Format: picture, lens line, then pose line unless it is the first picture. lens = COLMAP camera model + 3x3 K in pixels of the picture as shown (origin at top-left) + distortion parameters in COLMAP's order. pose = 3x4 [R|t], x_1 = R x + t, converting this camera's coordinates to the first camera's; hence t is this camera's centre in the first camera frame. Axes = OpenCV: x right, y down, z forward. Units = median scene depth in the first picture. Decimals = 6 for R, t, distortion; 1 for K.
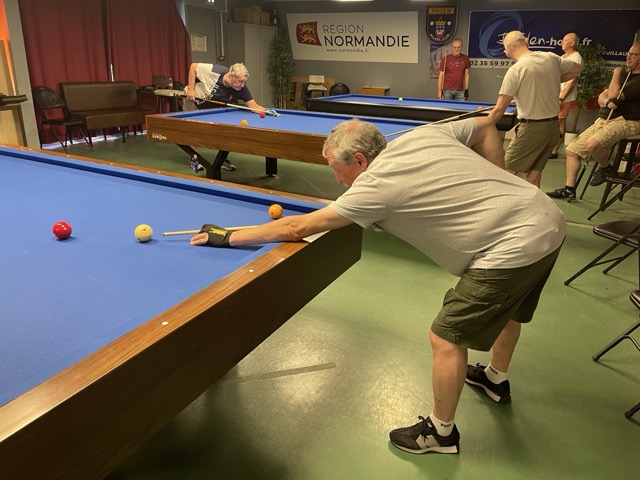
lens RADIAL K [[476.1, 0, 320.0], [0, 476.1, 240.0], [0, 0, 1]] dist [0.066678, -0.082965]
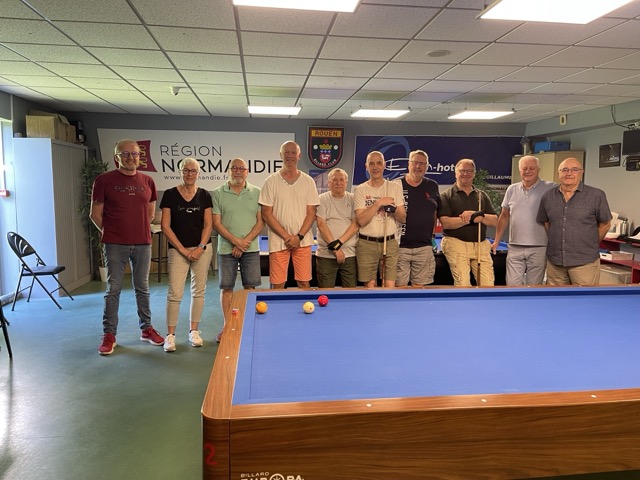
lens RADIAL K [[477.4, 0, 320.0], [0, 477.4, 240.0], [0, 0, 1]] dist [0.071179, -0.065329]
pose [[0.820655, -0.089156, 0.564426, -0.230229], [0.218541, 0.961630, -0.165852, -0.146078], [-0.527982, 0.259457, 0.808651, 0.344598]]
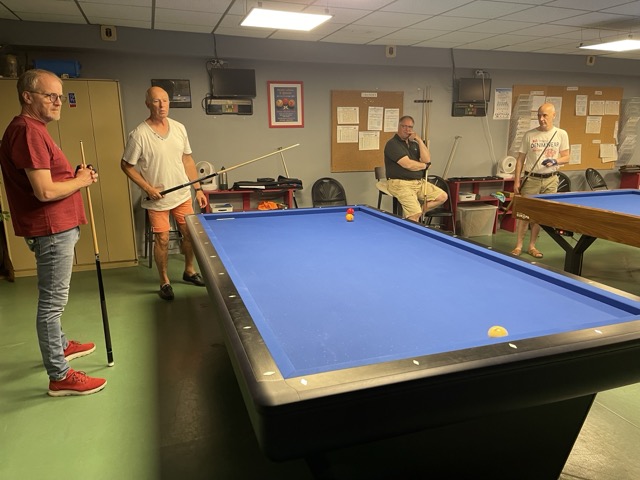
lens RADIAL K [[476.1, 0, 320.0], [0, 476.1, 240.0], [0, 0, 1]] dist [0.066678, -0.082965]
pose [[-0.727743, -0.192167, 0.658378, -0.028000], [0.215715, 0.847095, 0.485692, -0.373634], [-0.651043, 0.495481, -0.575014, 0.941877]]
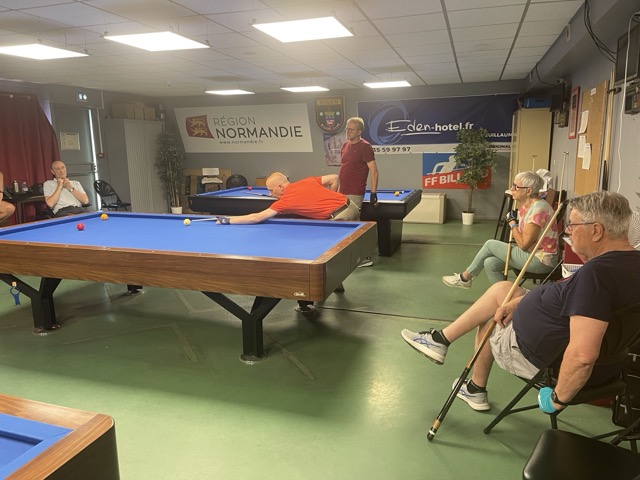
lens RADIAL K [[477.4, 0, 320.0], [0, 477.4, 240.0], [0, 0, 1]] dist [0.071179, -0.065329]
pose [[0.985353, -0.073360, 0.153941, 0.054191], [0.097251, 0.983288, -0.153905, -0.037898], [-0.140078, 0.166621, 0.976020, 0.069185]]
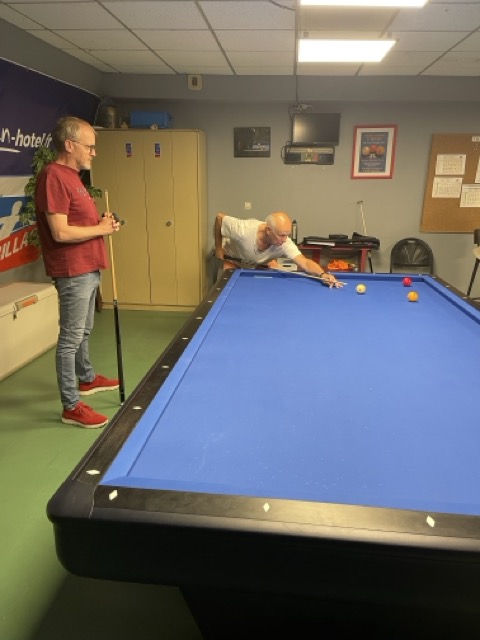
lens RADIAL K [[477.4, 0, 240.0], [0, 477.4, 320.0], [0, 0, 1]] dist [0.071179, -0.065329]
pose [[-0.372229, -0.308240, 0.875462, -0.040434], [0.297468, 0.853866, 0.427114, -0.349367], [-0.879181, 0.419406, -0.226142, 0.870217]]
